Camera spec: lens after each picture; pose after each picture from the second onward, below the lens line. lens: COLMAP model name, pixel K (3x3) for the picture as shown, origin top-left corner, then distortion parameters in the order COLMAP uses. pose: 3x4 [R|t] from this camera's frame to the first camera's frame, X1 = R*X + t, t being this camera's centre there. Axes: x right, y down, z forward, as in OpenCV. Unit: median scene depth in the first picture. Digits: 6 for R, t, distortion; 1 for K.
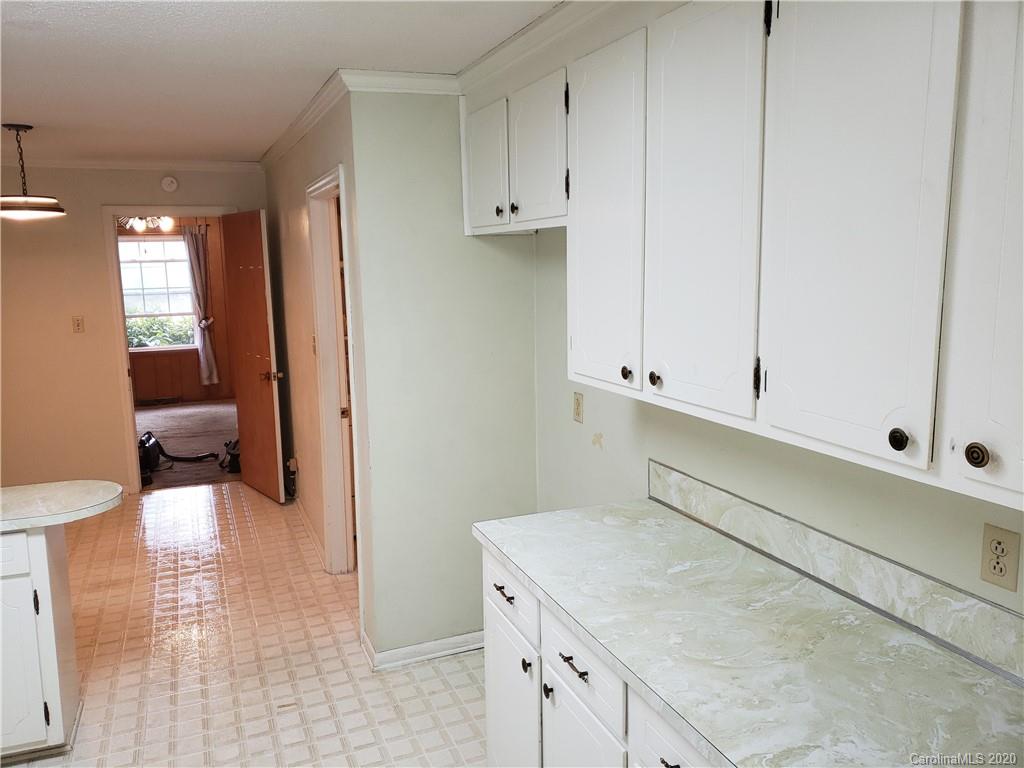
lens RADIAL K [[799.1, 0, 512.5], [0, 799.1, 370.9], [0, 0, 1]] dist [0.009705, 0.002369]
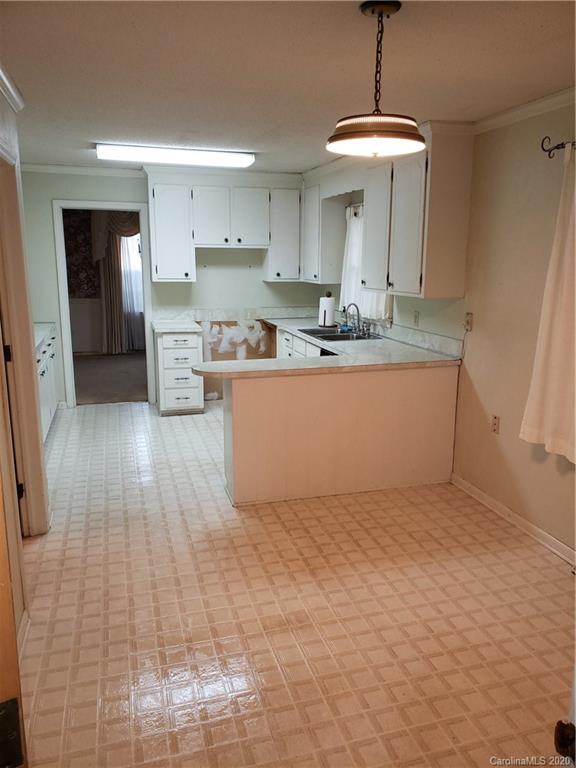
lens RADIAL K [[609.9, 0, 301.1], [0, 609.9, 387.1], [0, 0, 1]] dist [0.139435, -0.288824]
pose [[-0.995472, -0.013282, 0.094122, -0.459413], [0.020601, 0.936509, 0.350038, -0.150202], [-0.092795, 0.350392, -0.931995, 1.210503]]
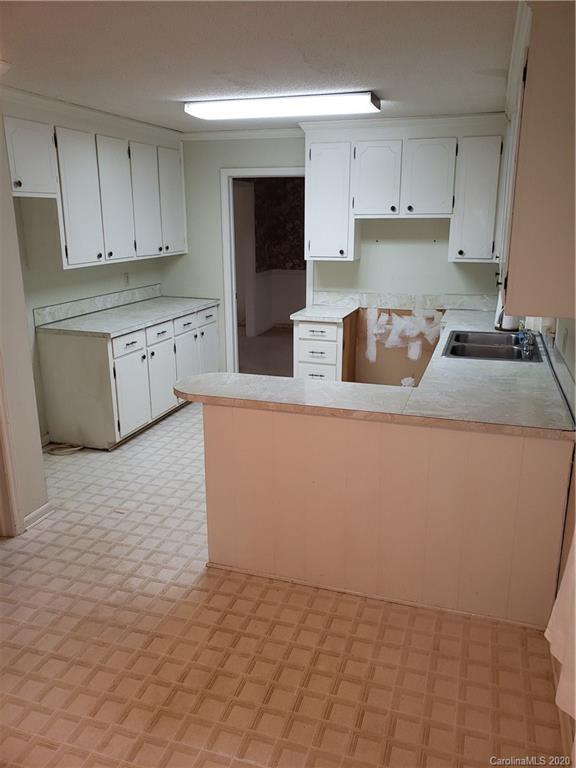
lens RADIAL K [[607.2, 0, 285.9], [0, 607.2, 379.5], [0, 0, 1]] dist [0.125479, -0.202167]
pose [[-0.756399, -0.154453, 0.635613, -0.701571], [0.109207, 0.928264, 0.355527, -0.113150], [-0.644930, 0.338334, -0.685271, 0.865968]]
